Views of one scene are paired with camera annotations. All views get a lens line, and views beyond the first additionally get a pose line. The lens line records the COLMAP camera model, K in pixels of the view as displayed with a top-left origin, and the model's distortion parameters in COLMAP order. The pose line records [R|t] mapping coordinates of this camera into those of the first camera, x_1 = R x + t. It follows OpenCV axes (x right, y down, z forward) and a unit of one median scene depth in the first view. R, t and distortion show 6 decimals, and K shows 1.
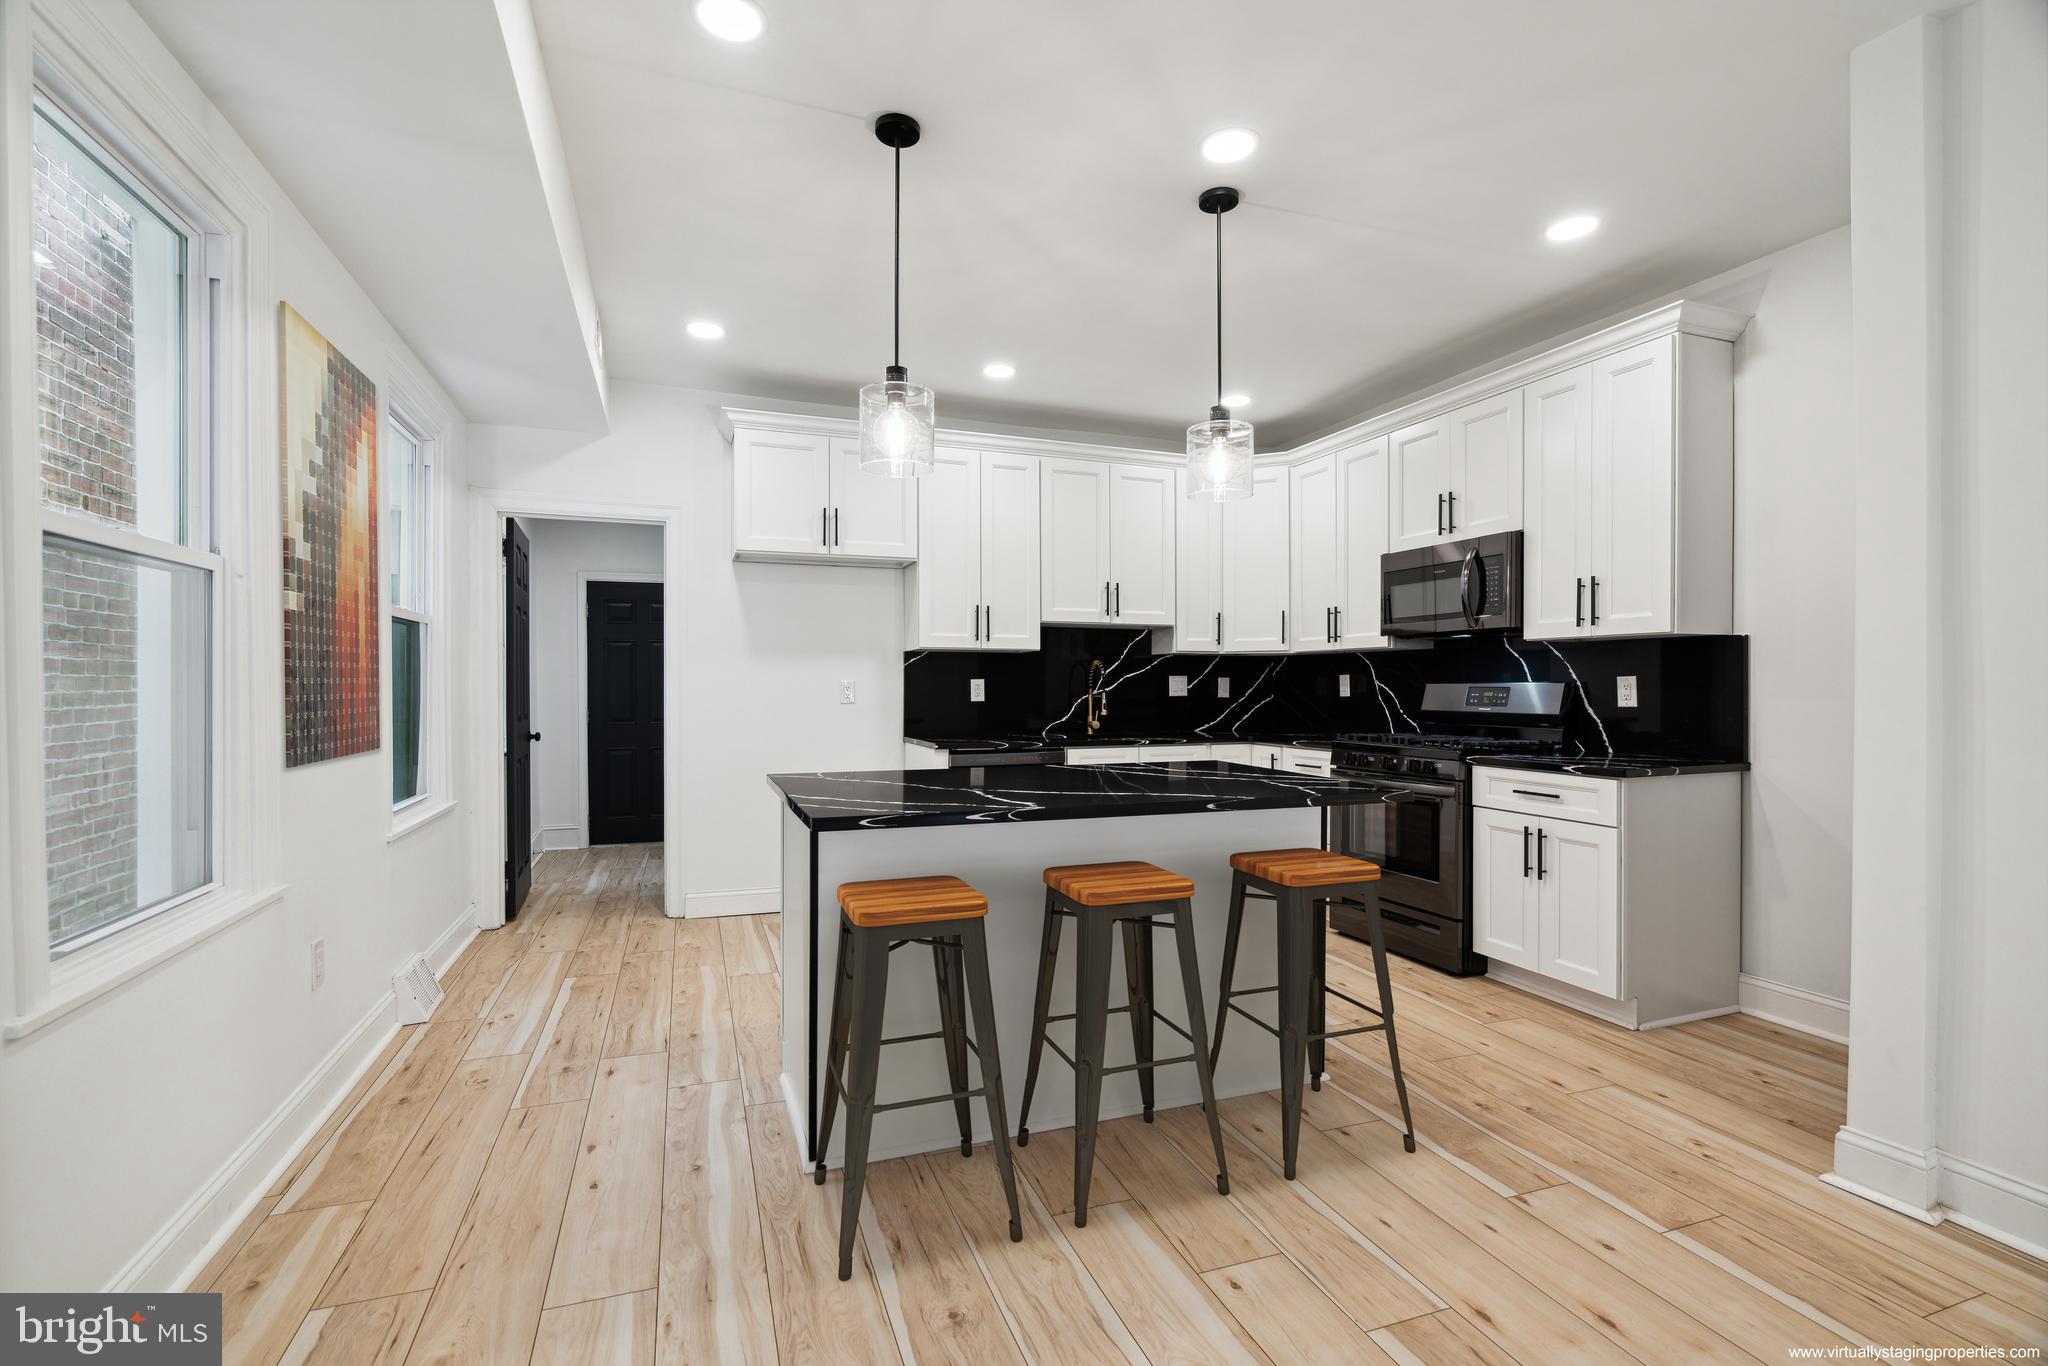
lens RADIAL K [[940.3, 0, 1011.7], [0, 940.3, 689.0], [0, 0, 1]] dist [-0.011758, 0.000464]
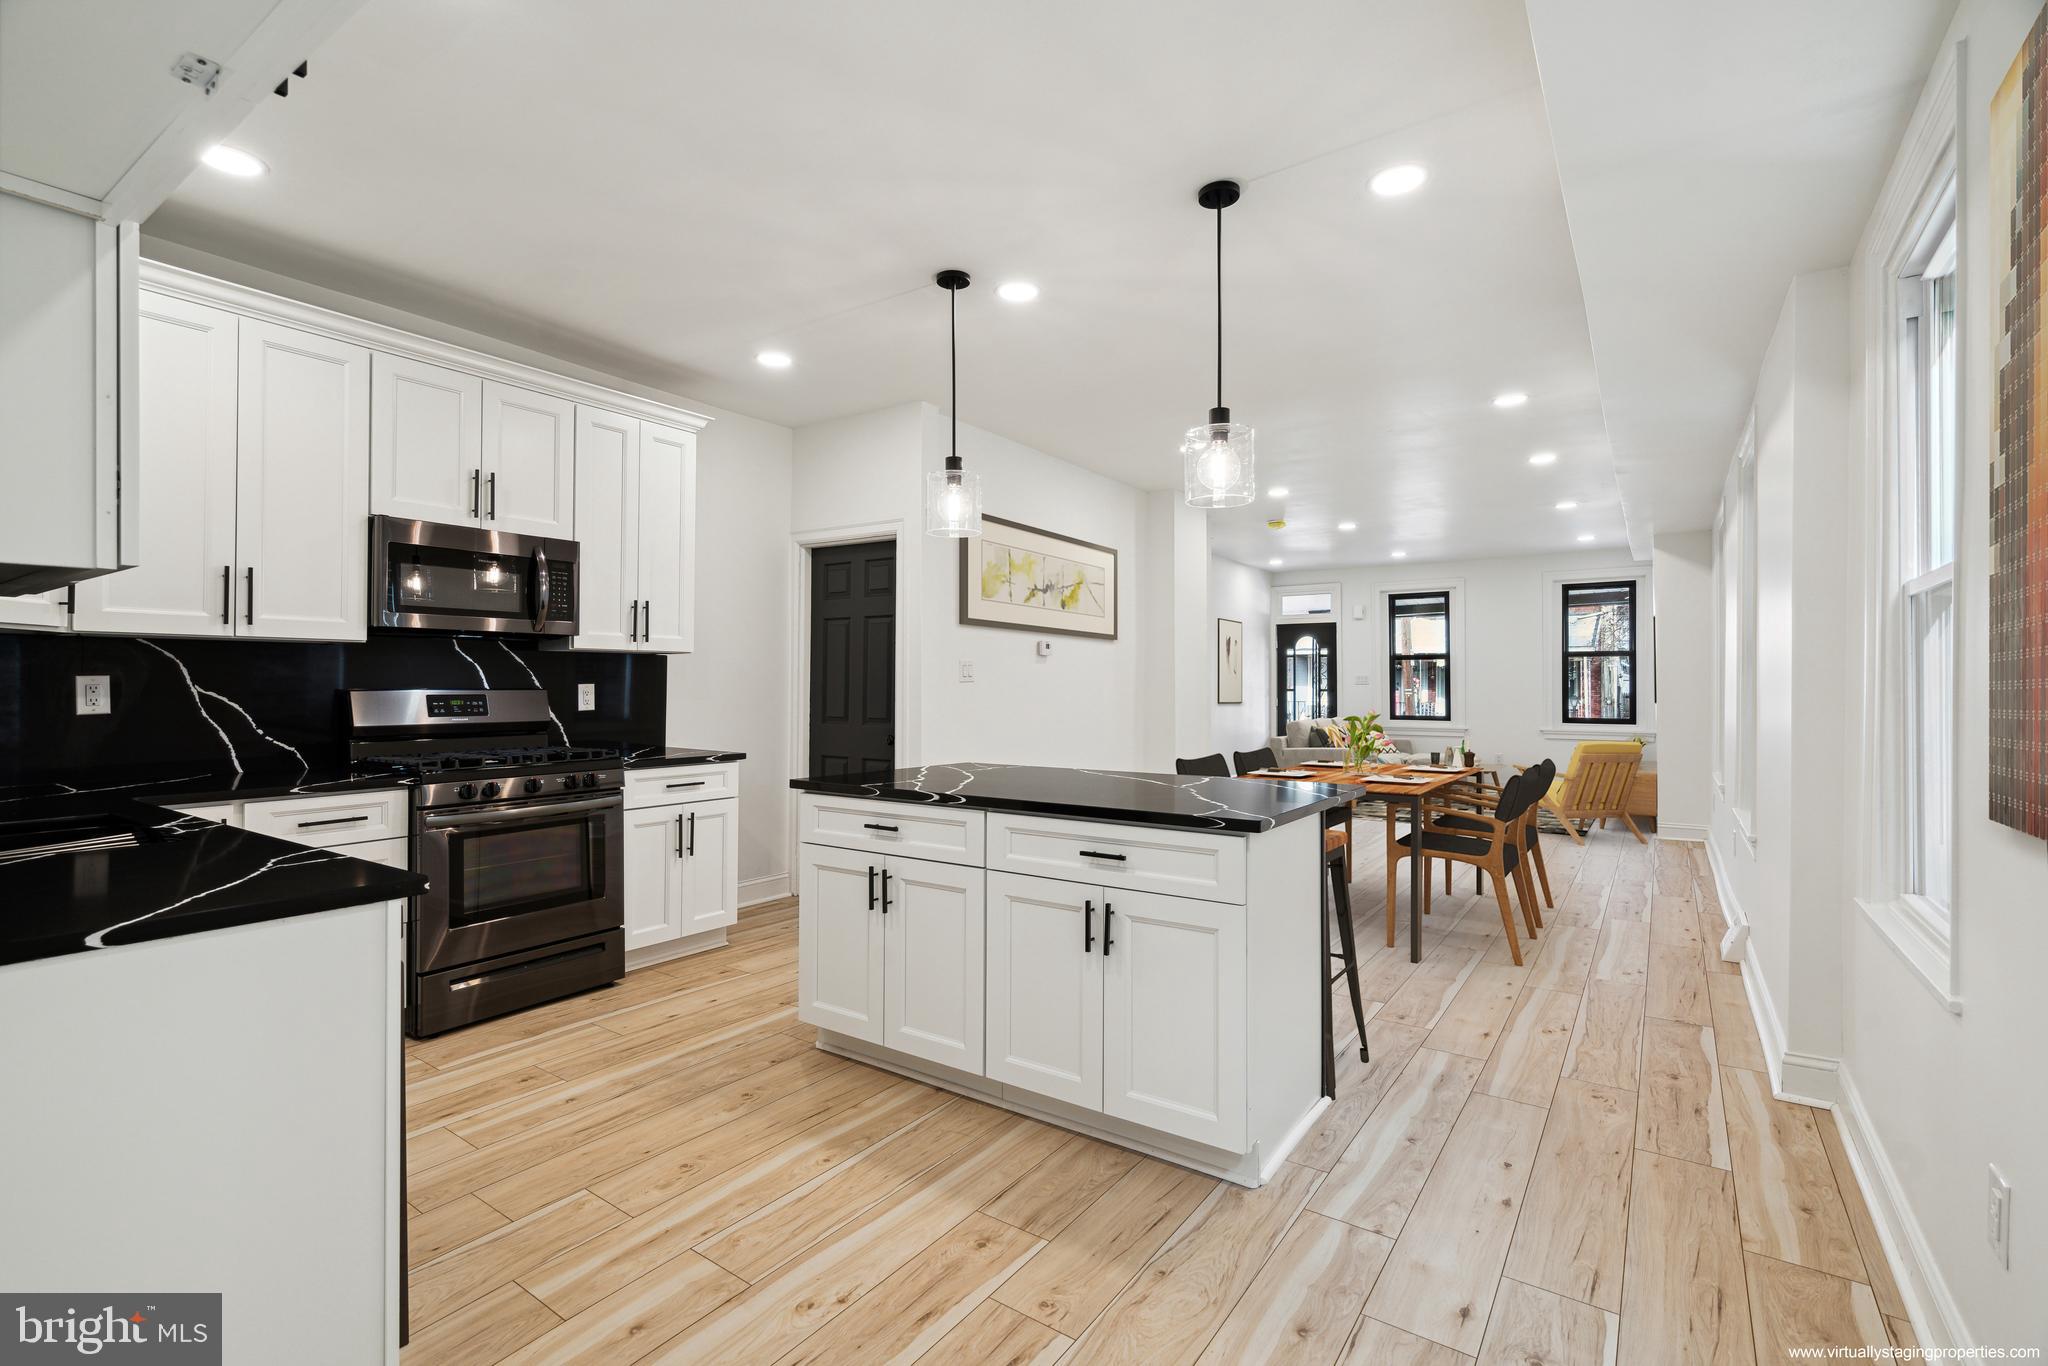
lens RADIAL K [[940.3, 0, 1014.0], [0, 940.3, 673.6], [0, 0, 1]] dist [-0.011758, 0.000464]
pose [[-0.587813, 0.007284, 0.808964, -0.692734], [0.000521, 0.999963, -0.008625, -0.018852], [-0.808997, -0.004649, -0.587795, 1.470432]]
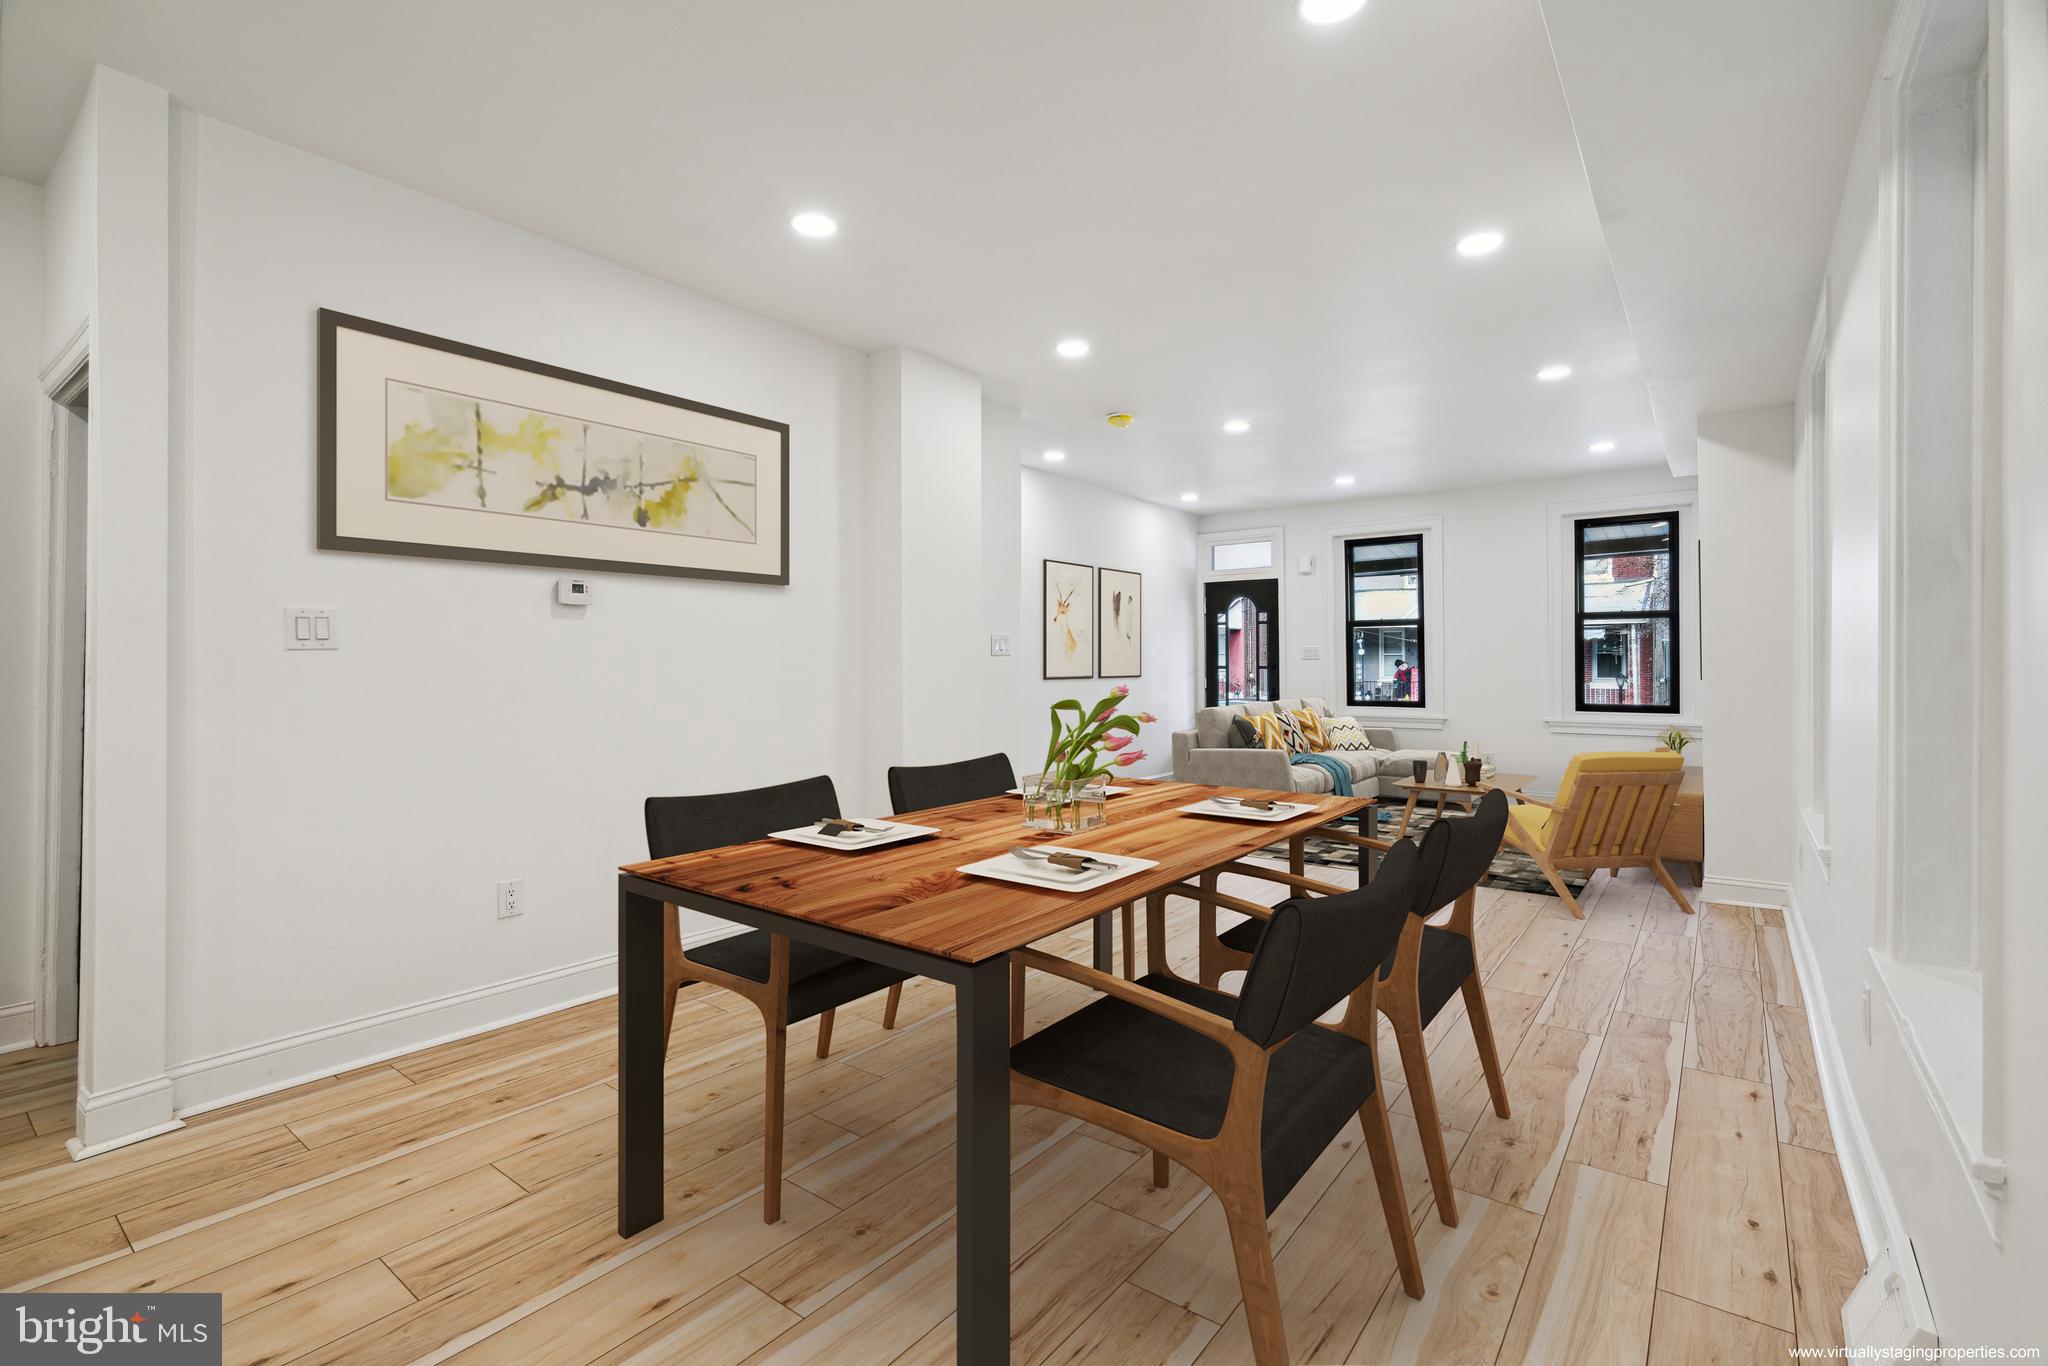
lens RADIAL K [[940.3, 0, 1031.6], [0, 940.3, 654.1], [0, 0, 1]] dist [-0.011758, 0.000464]
pose [[-0.569879, 0.002598, 0.821725, -0.321583], [-0.000796, 0.999993, -0.003714, -0.013519], [-0.821728, -0.002771, -0.569873, 0.415197]]
